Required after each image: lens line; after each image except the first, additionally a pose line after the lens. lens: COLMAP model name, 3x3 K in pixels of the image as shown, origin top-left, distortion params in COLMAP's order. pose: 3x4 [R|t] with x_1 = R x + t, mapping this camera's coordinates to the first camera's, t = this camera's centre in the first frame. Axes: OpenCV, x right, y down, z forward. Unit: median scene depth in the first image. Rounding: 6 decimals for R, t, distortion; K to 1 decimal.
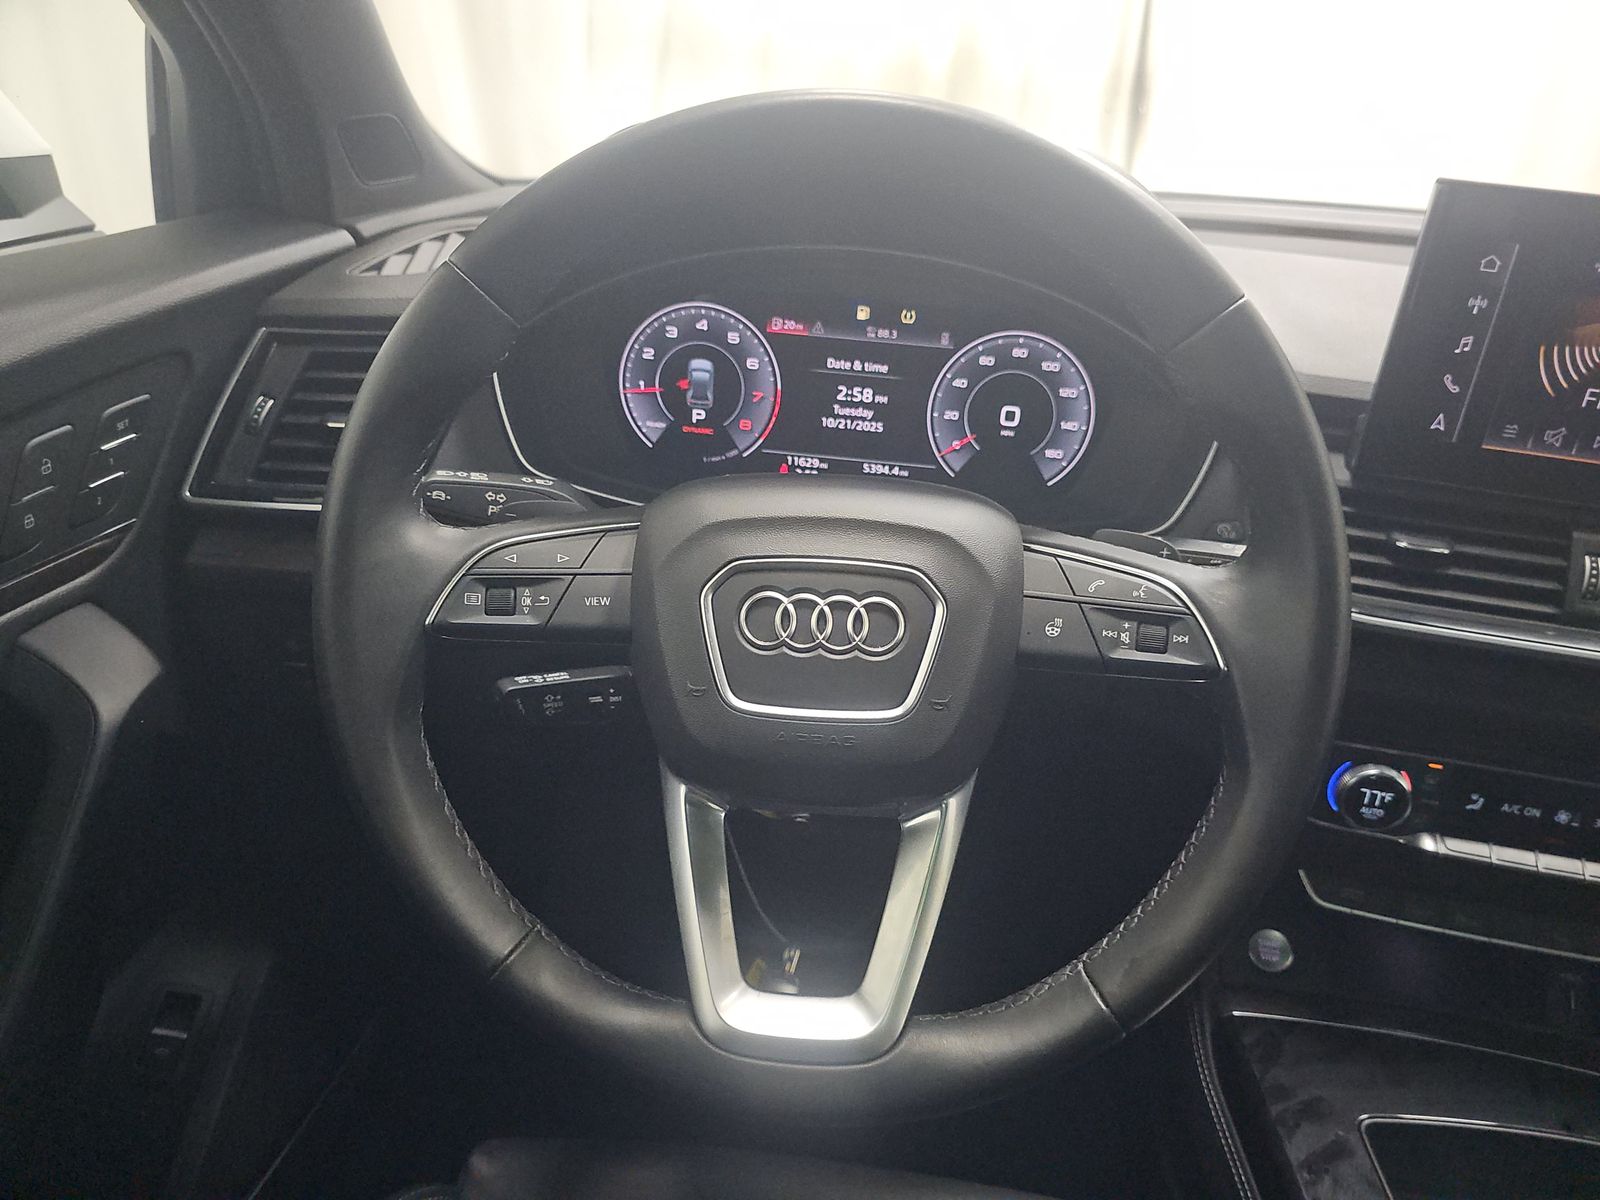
lens RADIAL K [[1060.2, 0, 800.0], [0, 1060.2, 600.0], [0, 0, 1]] dist [0.029609, -0.047602]
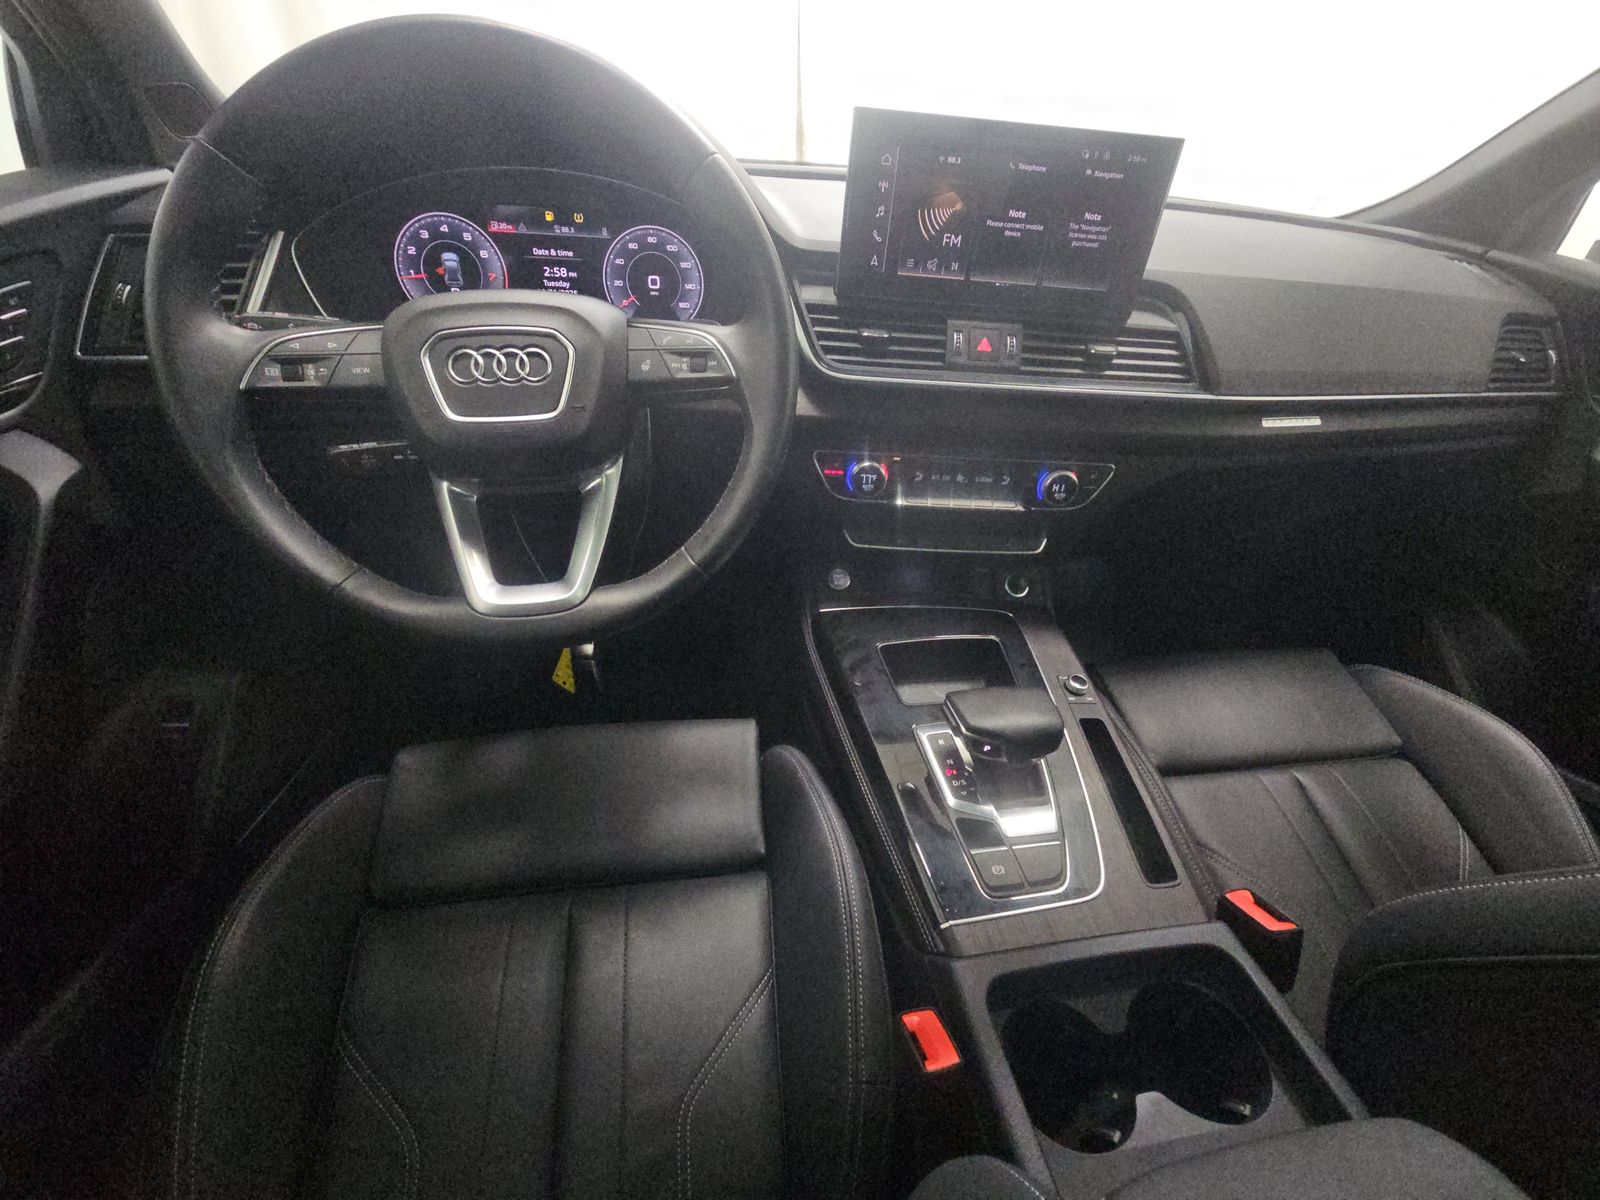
lens RADIAL K [[644.2, 0, 800.0], [0, 644.2, 600.0], [0, 0, 1]] dist [0.001524, -0.004306]
pose [[0.969083, -0.144180, 0.200228, 0.171870], [0.110878, 0.979424, 0.168625, 0.204566], [-0.220420, -0.141211, 0.965129, -0.122652]]
